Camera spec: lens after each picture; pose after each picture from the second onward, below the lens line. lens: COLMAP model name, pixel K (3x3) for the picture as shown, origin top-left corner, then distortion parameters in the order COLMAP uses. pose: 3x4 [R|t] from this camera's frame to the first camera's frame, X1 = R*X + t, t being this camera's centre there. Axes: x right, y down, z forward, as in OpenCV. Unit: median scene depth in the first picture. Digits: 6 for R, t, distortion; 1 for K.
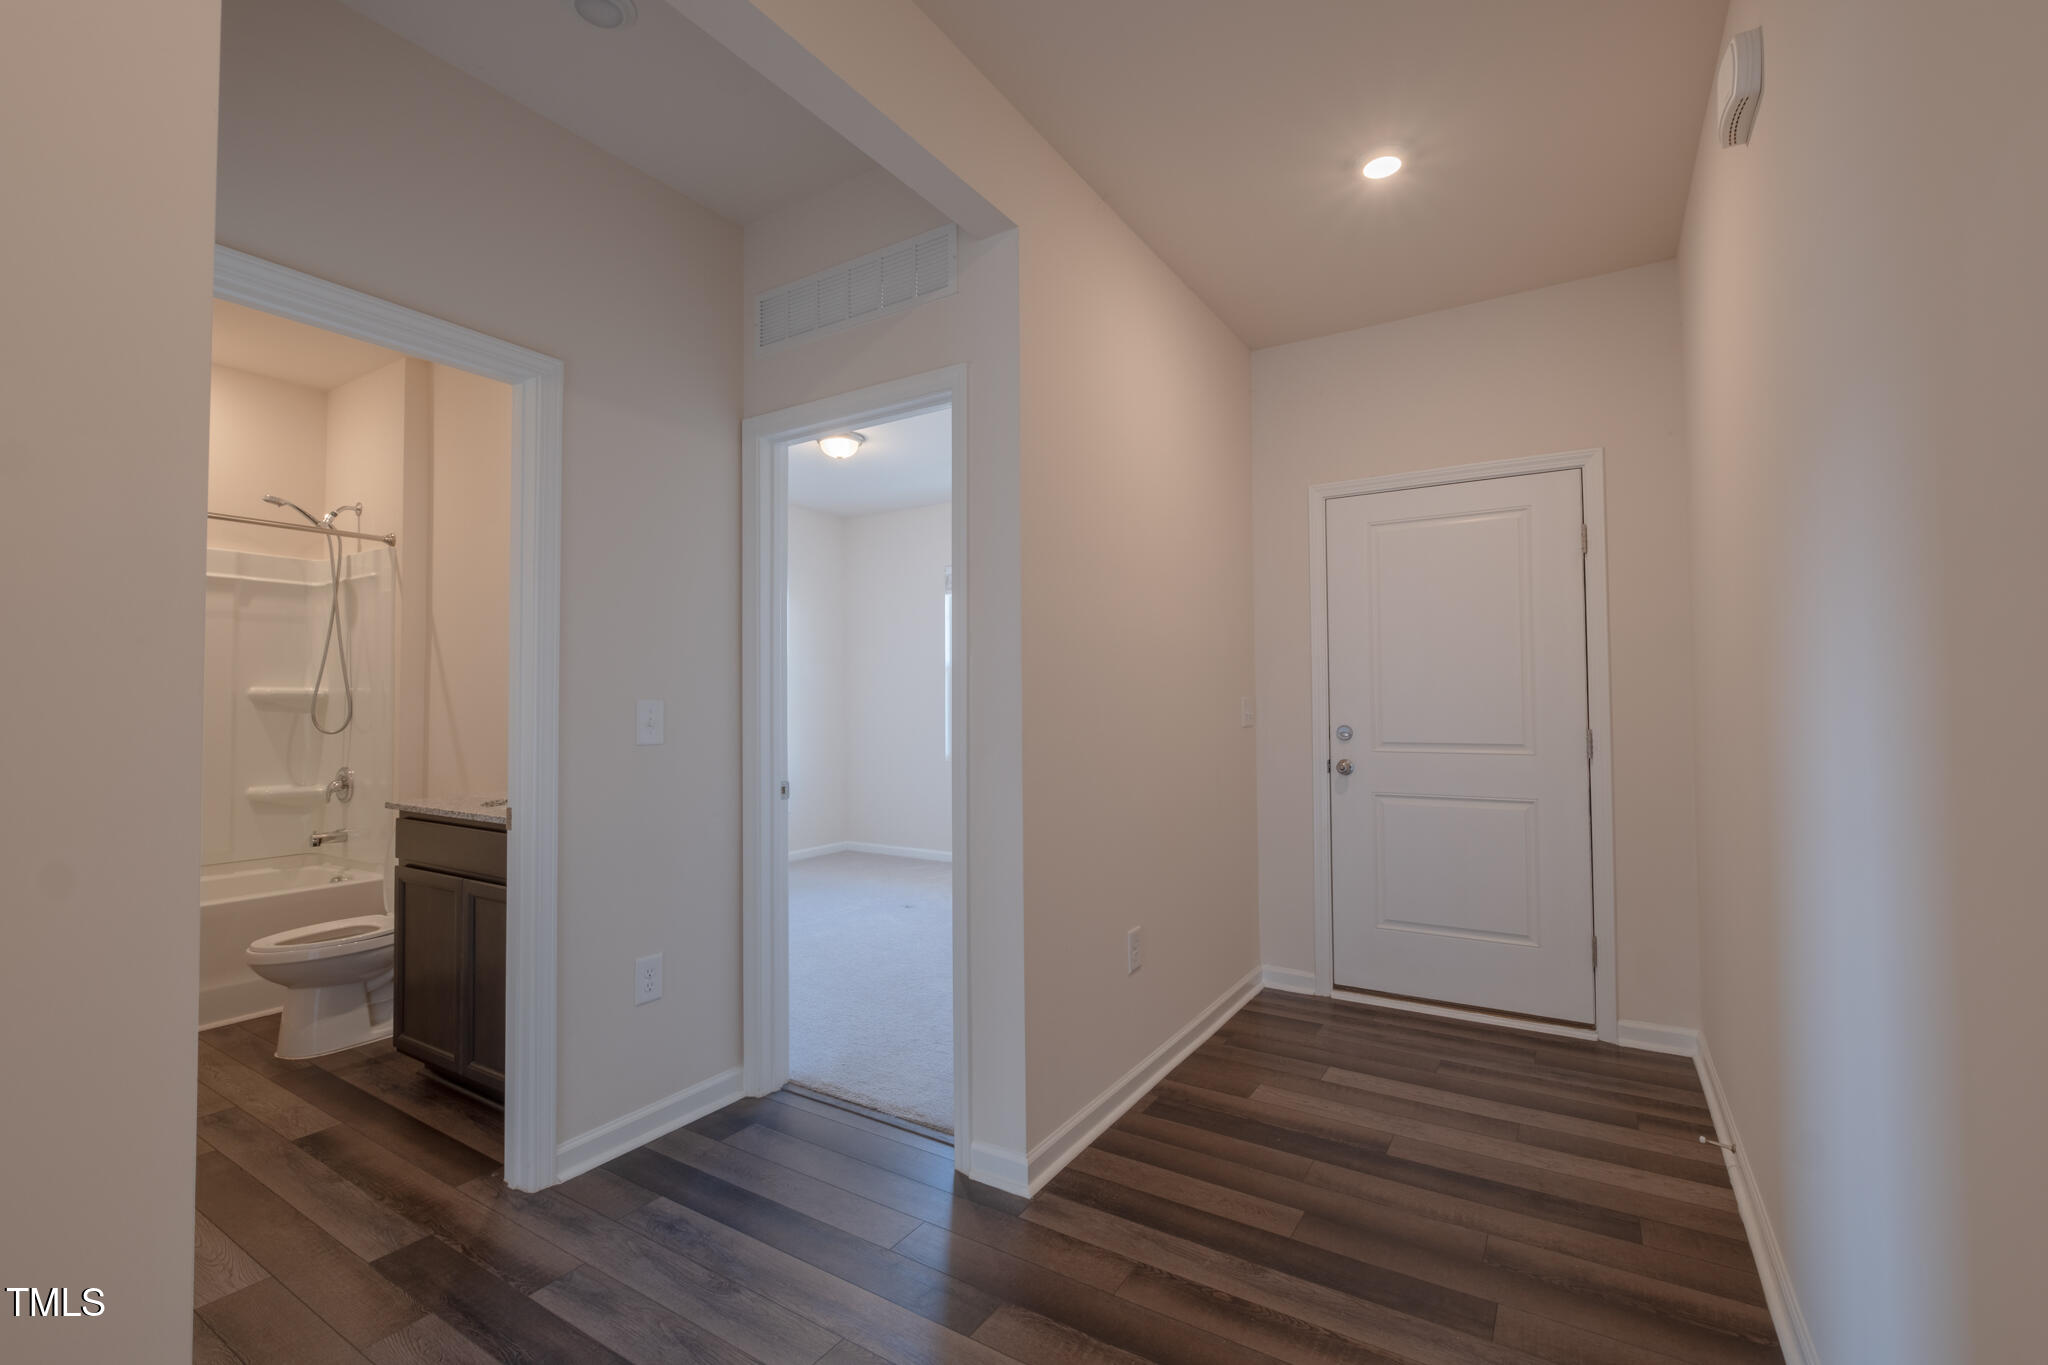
lens RADIAL K [[894.4, 0, 1023.1], [0, 894.4, 673.2], [0, 0, 1]] dist [0.001085, -0.000458]
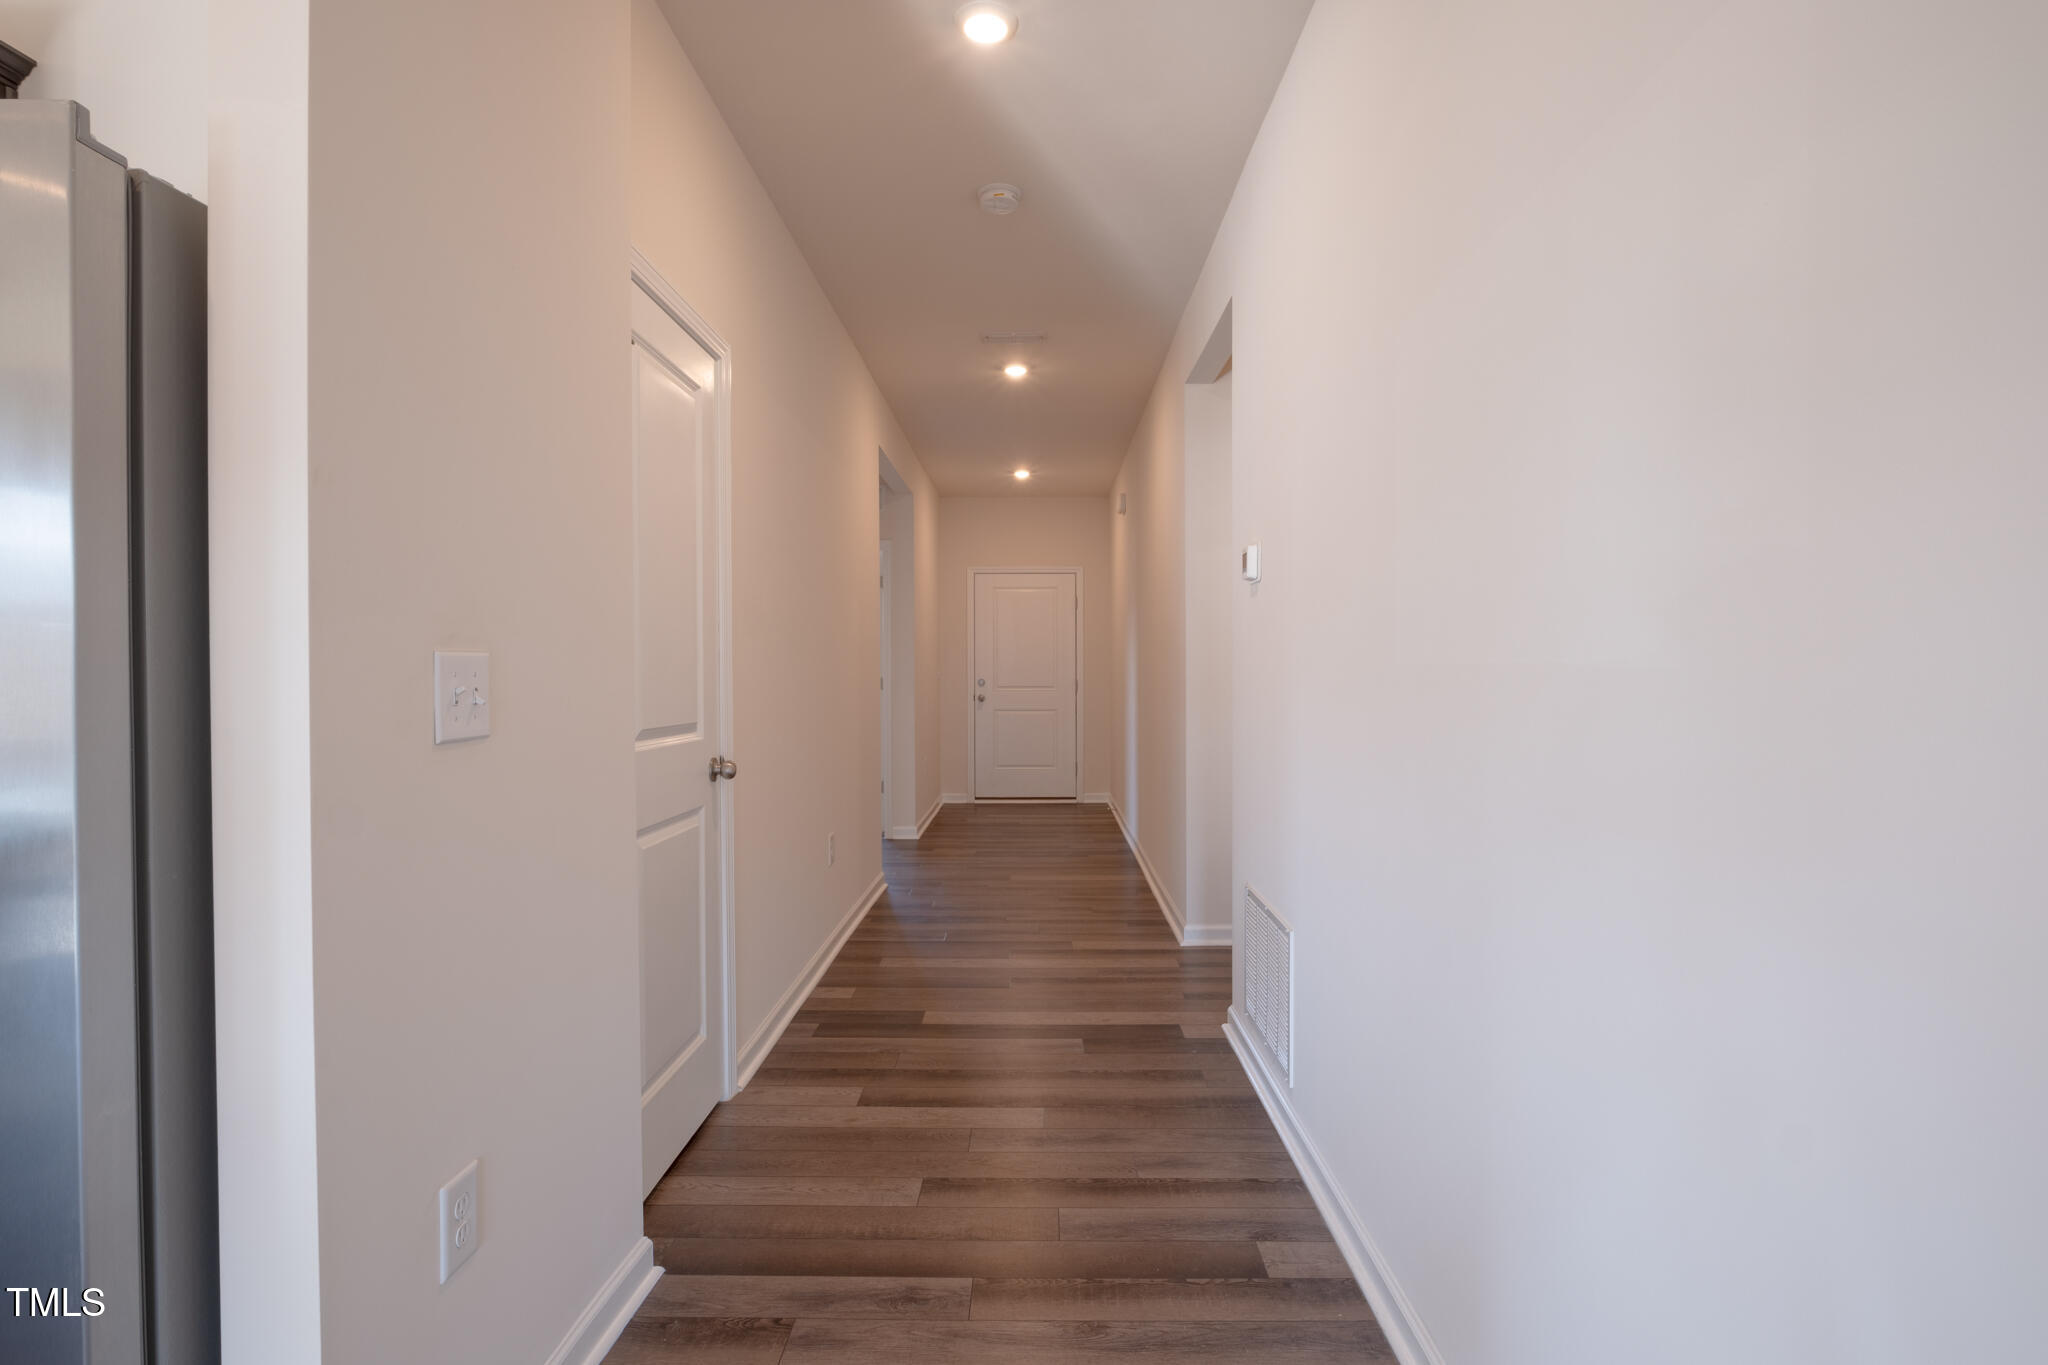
lens RADIAL K [[1014.3, 0, 1027.2], [0, 1014.3, 679.6], [0, 0, 1]] dist [-0.004780, -0.001269]
pose [[0.853362, -0.003639, 0.521306, -0.355951], [-0.013806, 0.999467, 0.029577, -0.006167], [-0.521136, -0.032437, 0.852857, -0.497361]]
